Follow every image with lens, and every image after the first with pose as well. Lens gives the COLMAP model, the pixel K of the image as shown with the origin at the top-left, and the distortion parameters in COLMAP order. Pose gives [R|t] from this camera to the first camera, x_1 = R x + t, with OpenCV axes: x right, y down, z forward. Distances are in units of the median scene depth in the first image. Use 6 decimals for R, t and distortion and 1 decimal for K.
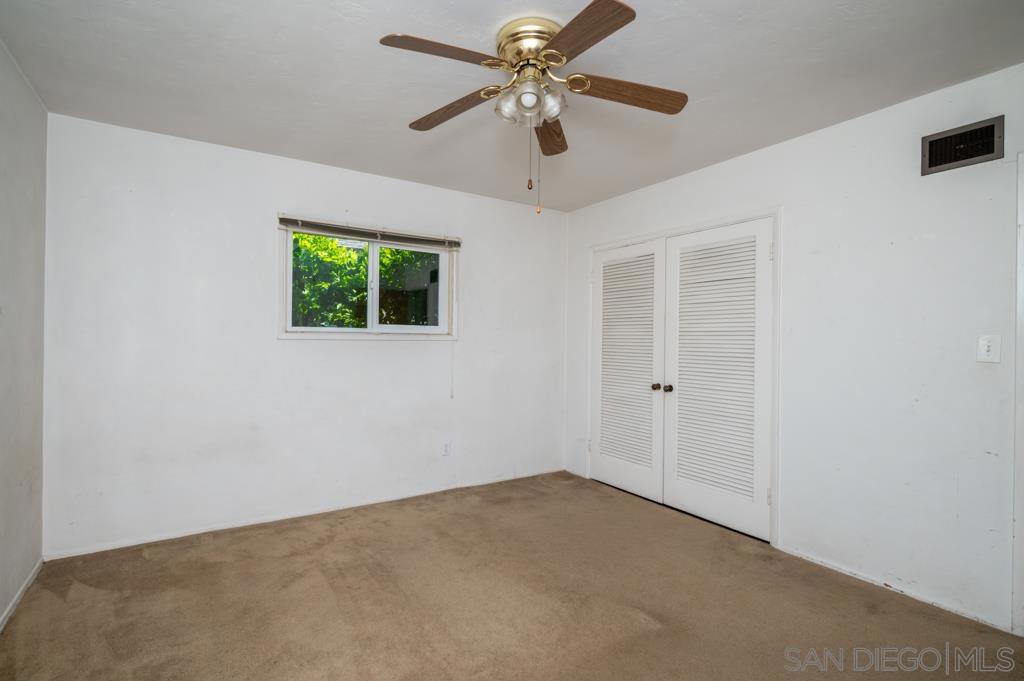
lens RADIAL K [[486.2, 0, 517.7], [0, 486.2, 338.5], [0, 0, 1]] dist [0.005545, -0.001000]
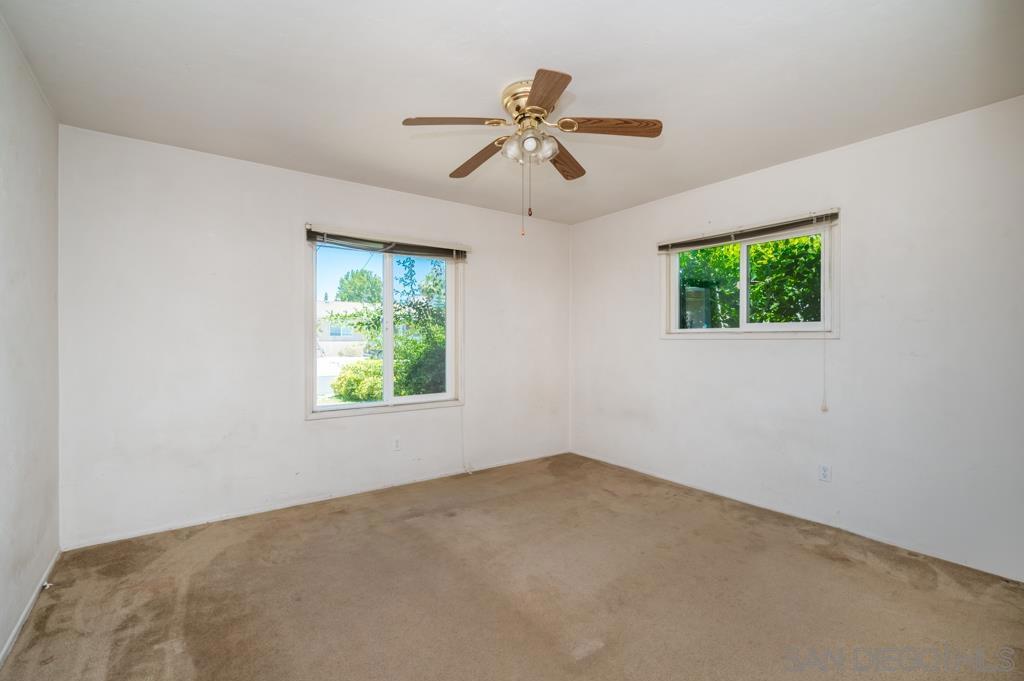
lens RADIAL K [[474.5, 0, 515.7], [0, 474.5, 337.0], [0, 0, 1]] dist [0.002427, -0.000165]
pose [[0.054668, -0.013335, -0.998416, 0.721945], [0.002253, 0.999910, -0.013232, 0.012182], [0.998502, -0.001526, 0.054693, 0.522770]]
